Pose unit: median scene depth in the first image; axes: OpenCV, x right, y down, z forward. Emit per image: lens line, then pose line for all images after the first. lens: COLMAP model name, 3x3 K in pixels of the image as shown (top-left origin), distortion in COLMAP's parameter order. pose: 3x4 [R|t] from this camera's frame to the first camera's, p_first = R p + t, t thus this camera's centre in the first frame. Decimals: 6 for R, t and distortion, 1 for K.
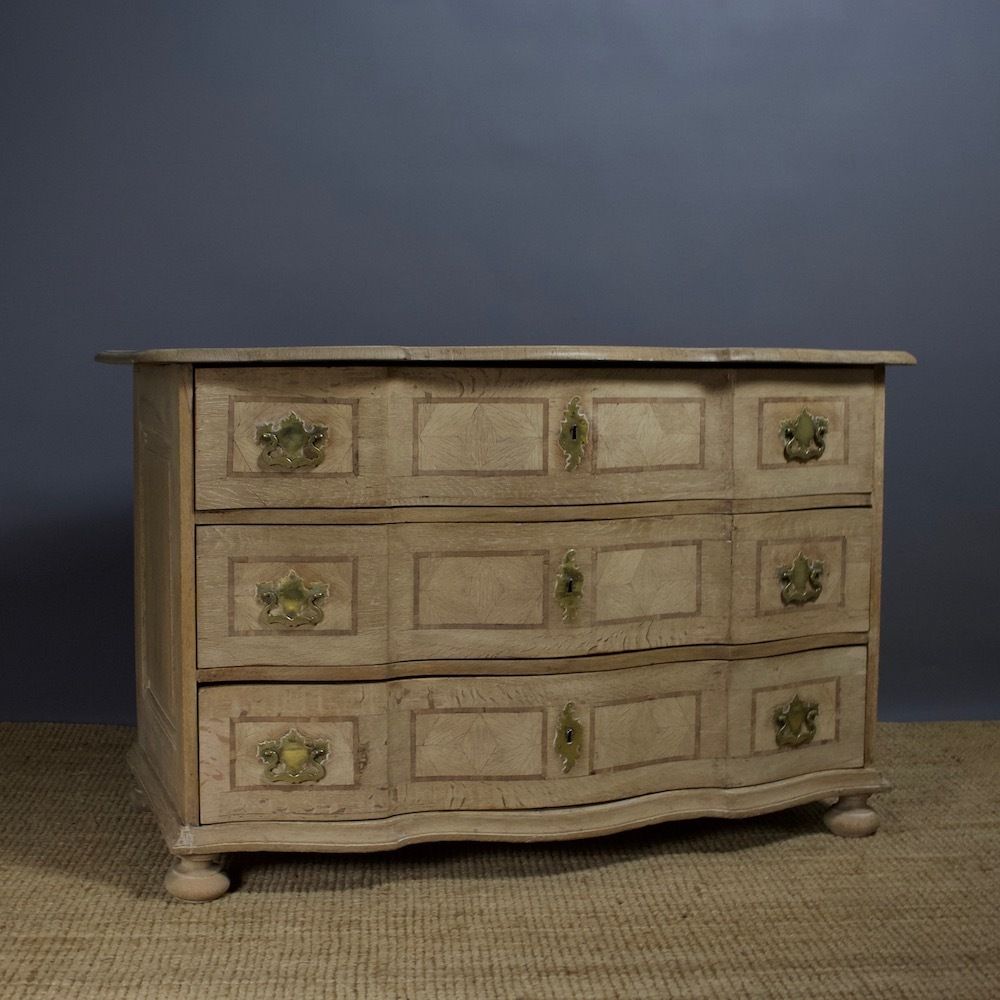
lens RADIAL K [[1749.1, 0, 508.7], [0, 1749.1, 530.4], [0, 0, 1]] dist [-0.005491, 0.000000]
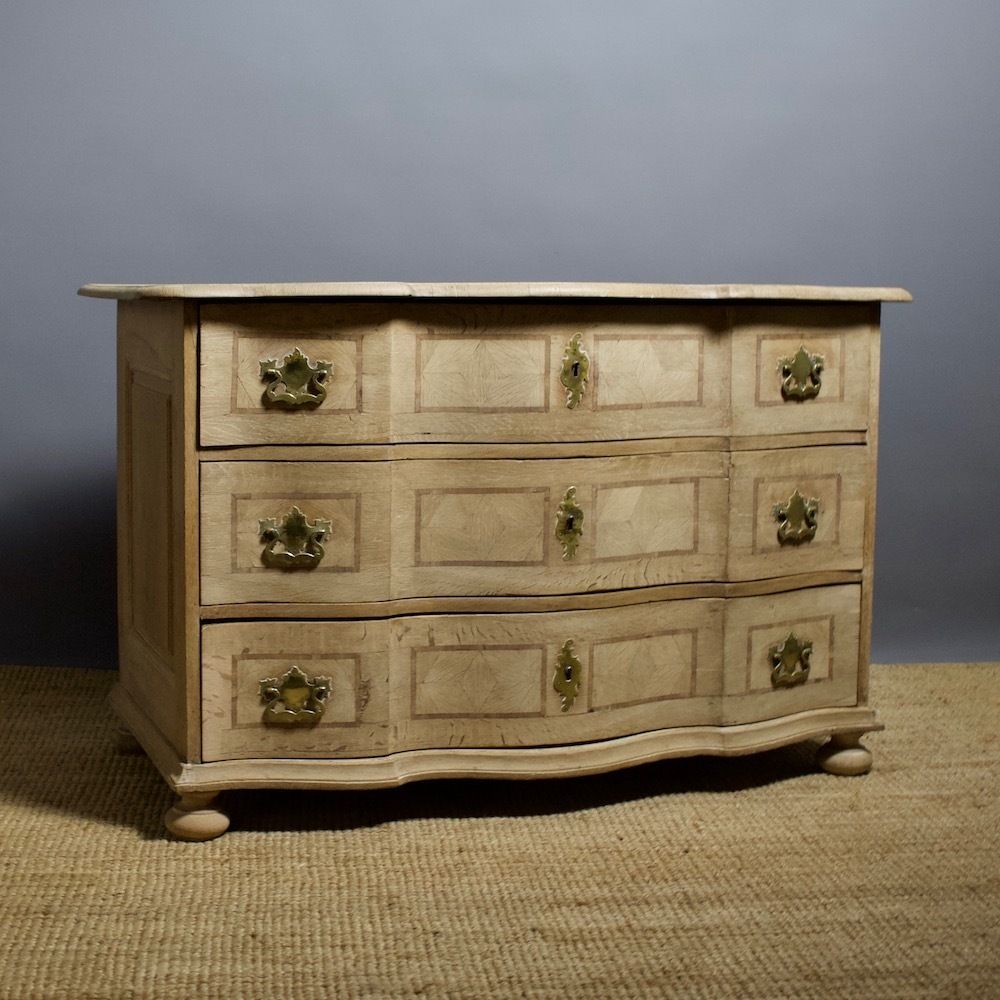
lens RADIAL K [[1908.2, 0, 482.2], [0, 1908.2, 496.4], [0, 0, 1]] dist [0.000683, 0.000000]
pose [[0.999480, 0.001122, 0.032217, -0.050924], [-0.001573, 0.999901, 0.013977, 0.001398], [-0.032198, -0.014020, 0.999383, -0.087587]]
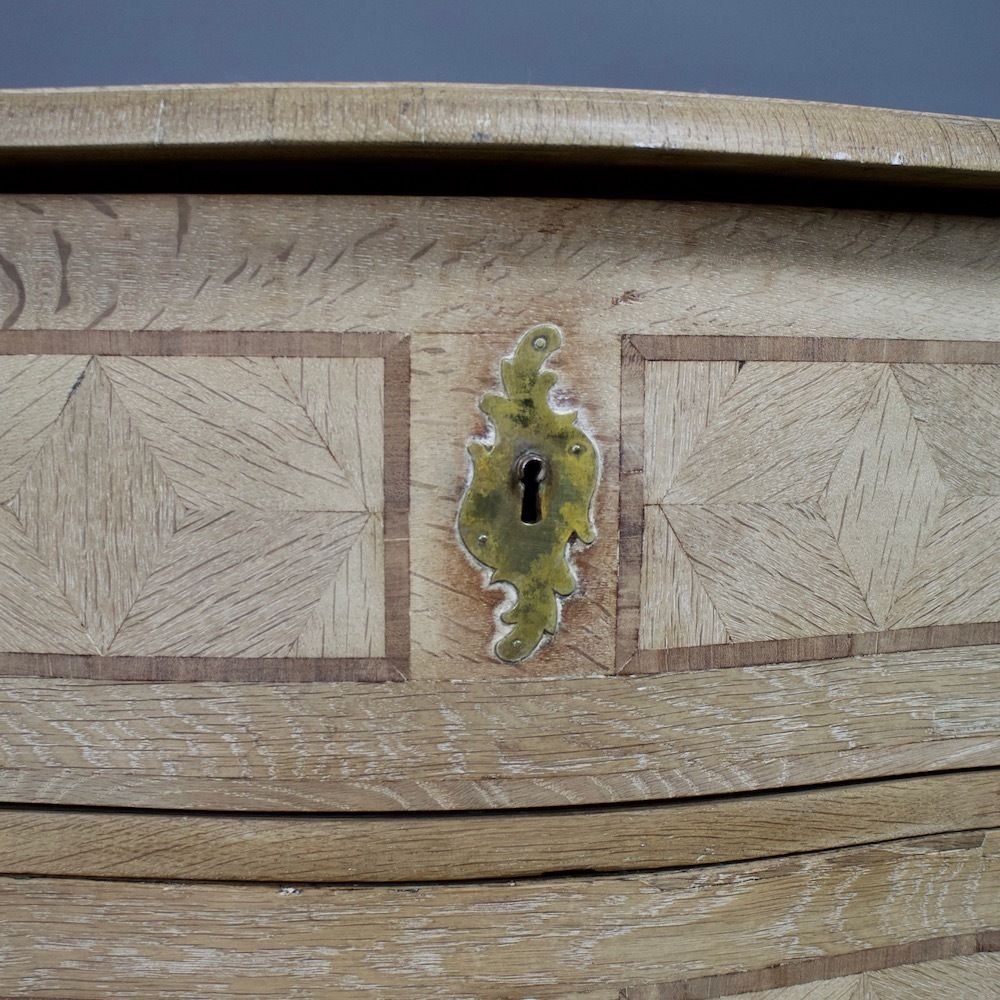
lens RADIAL K [[1749.1, 0, 474.5], [0, 1749.1, 546.0], [0, 0, 1]] dist [-0.005491, 0.000000]
pose [[0.984390, 0.016289, -0.175247, 0.069477], [-0.016681, 0.999861, -0.000766, -0.048737], [0.175210, 0.003677, 0.984524, 0.782479]]
